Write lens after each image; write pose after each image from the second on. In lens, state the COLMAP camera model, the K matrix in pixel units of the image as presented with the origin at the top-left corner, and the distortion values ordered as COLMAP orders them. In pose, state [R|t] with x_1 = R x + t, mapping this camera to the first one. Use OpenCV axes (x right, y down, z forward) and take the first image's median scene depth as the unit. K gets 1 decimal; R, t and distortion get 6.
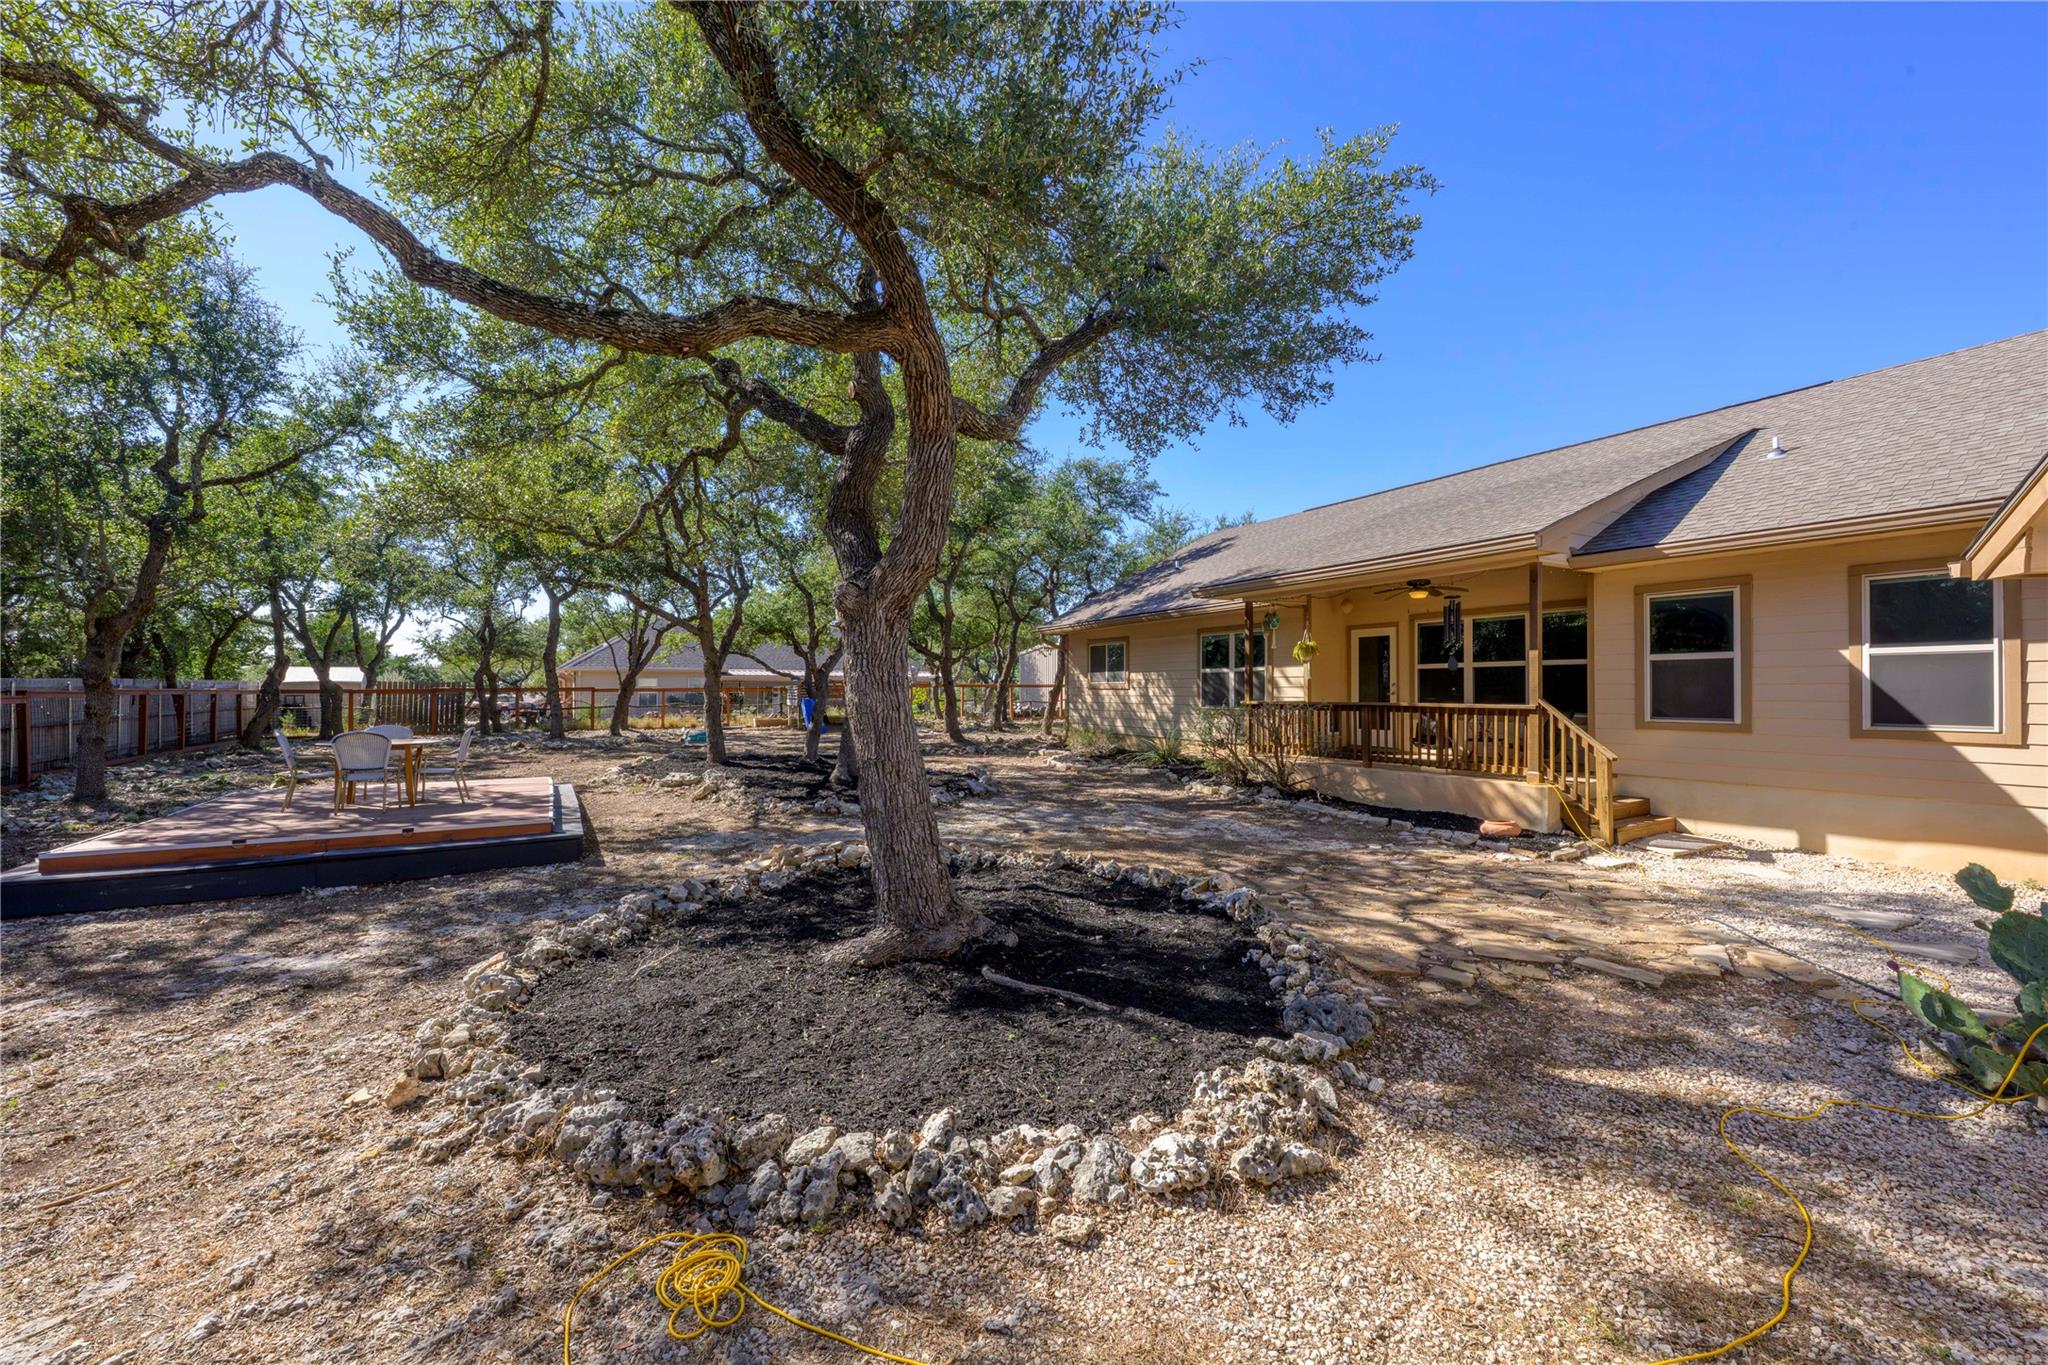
lens RADIAL K [[819.0, 0, 1024.0], [0, 819.0, 682.5], [0, 0, 1]] dist [0.025682, -0.008914]
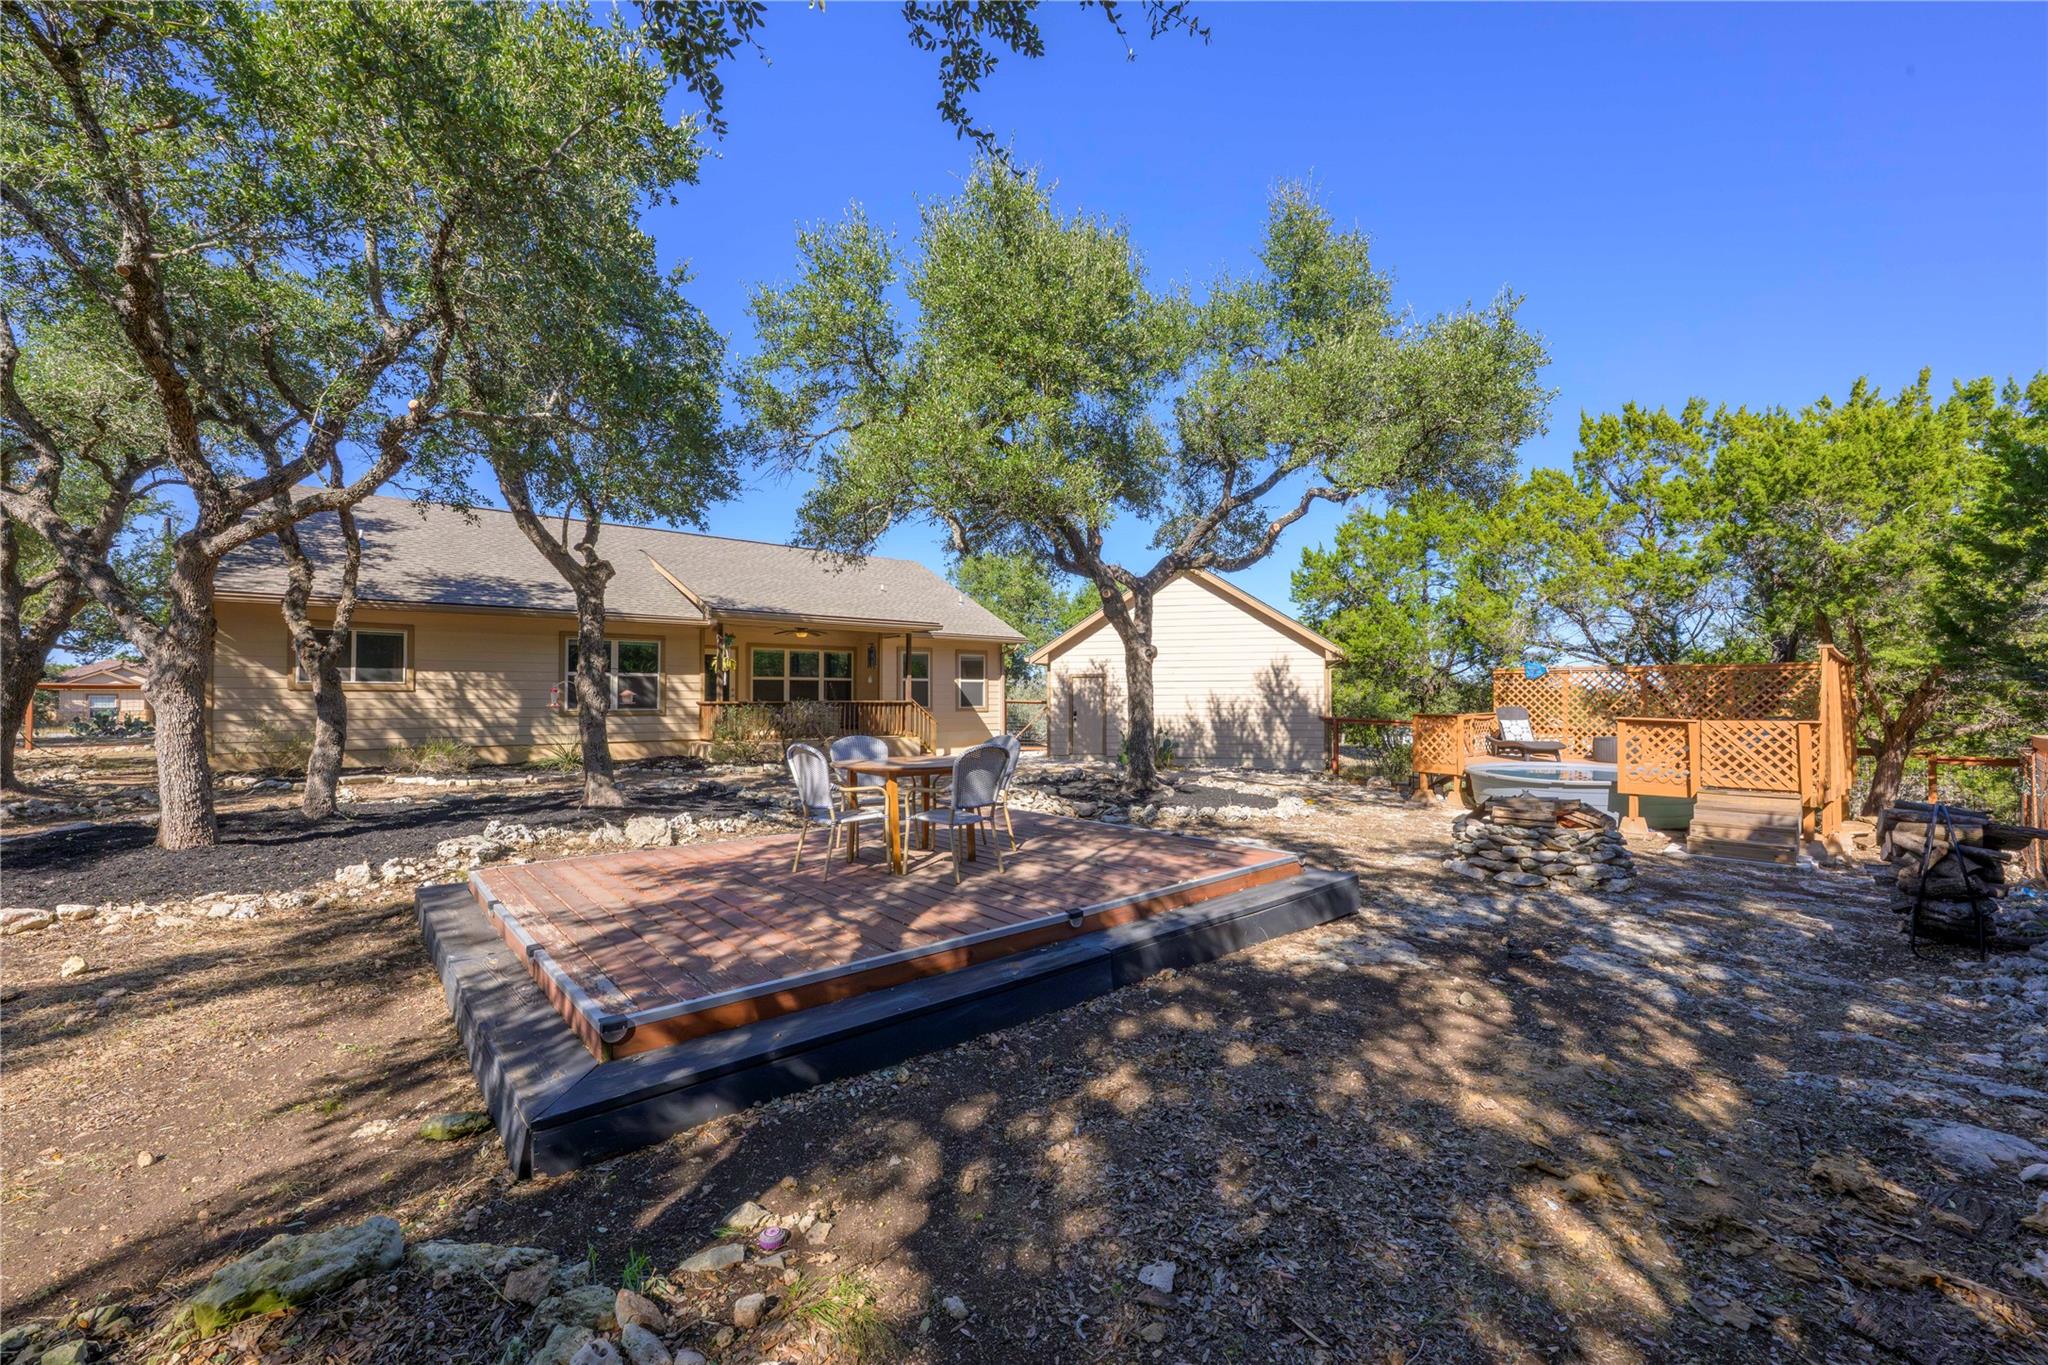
lens RADIAL K [[819.0, 0, 1024.0], [0, 819.0, 682.5], [0, 0, 1]] dist [0.025682, -0.008914]
pose [[-0.193397, 0.018797, 0.980941, -1.459622], [-0.006764, 0.999767, -0.020492, 0.021172], [-0.981097, -0.010598, -0.193225, 1.097298]]
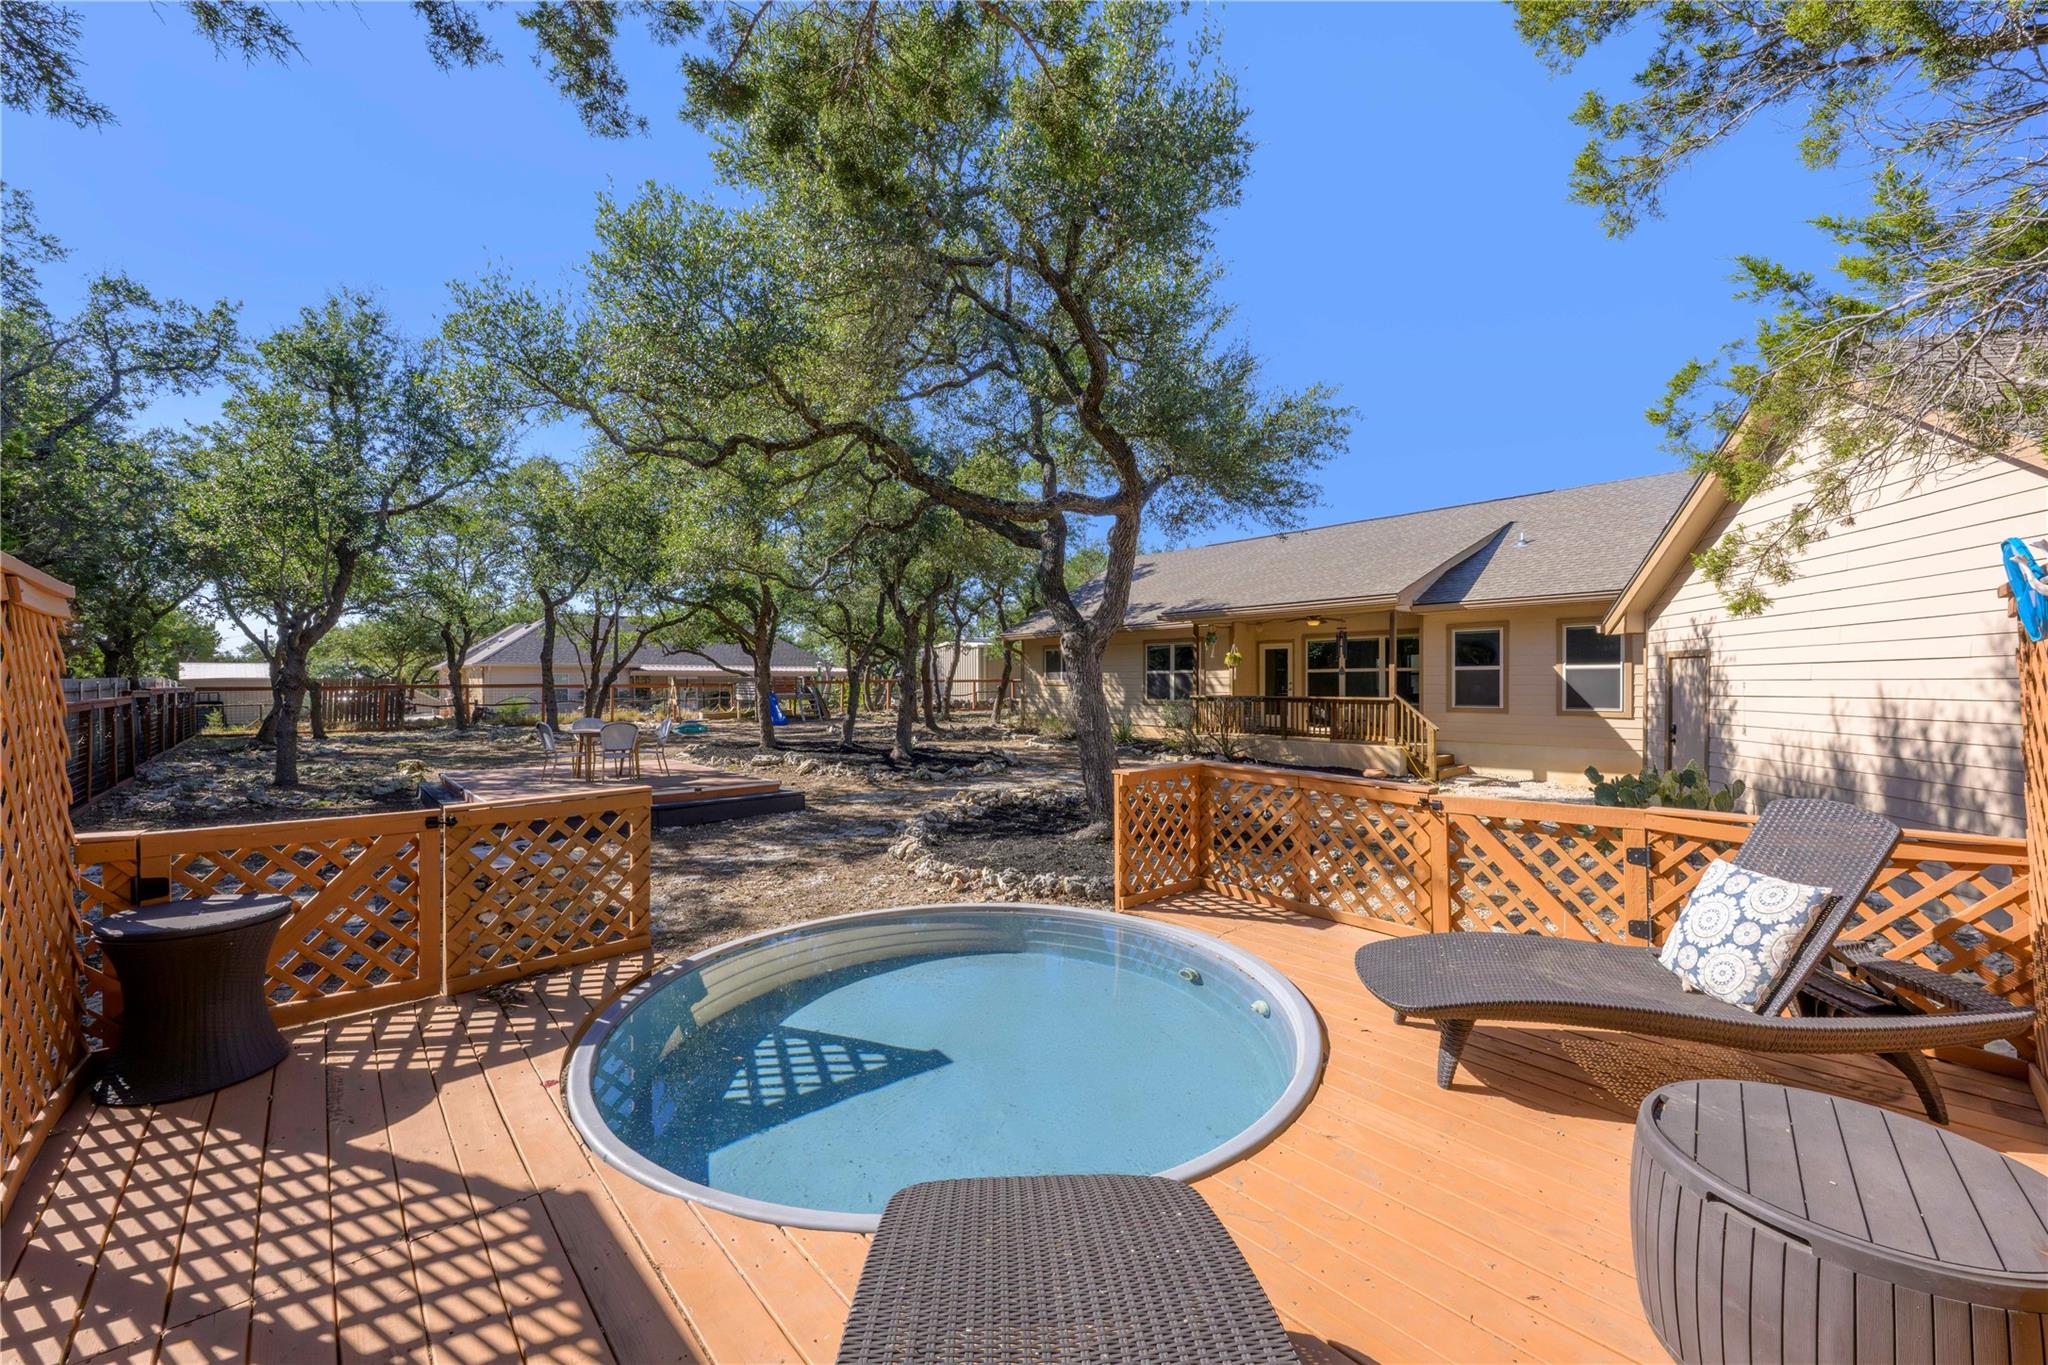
lens RADIAL K [[819.0, 0, 1024.0], [0, 819.0, 682.5], [0, 0, 1]] dist [0.025682, -0.008914]
pose [[0.982606, -0.002394, 0.185687, -0.379595], [0.000924, 0.999968, 0.008004, -0.015805], [-0.185701, -0.007693, 0.982576, -0.437273]]
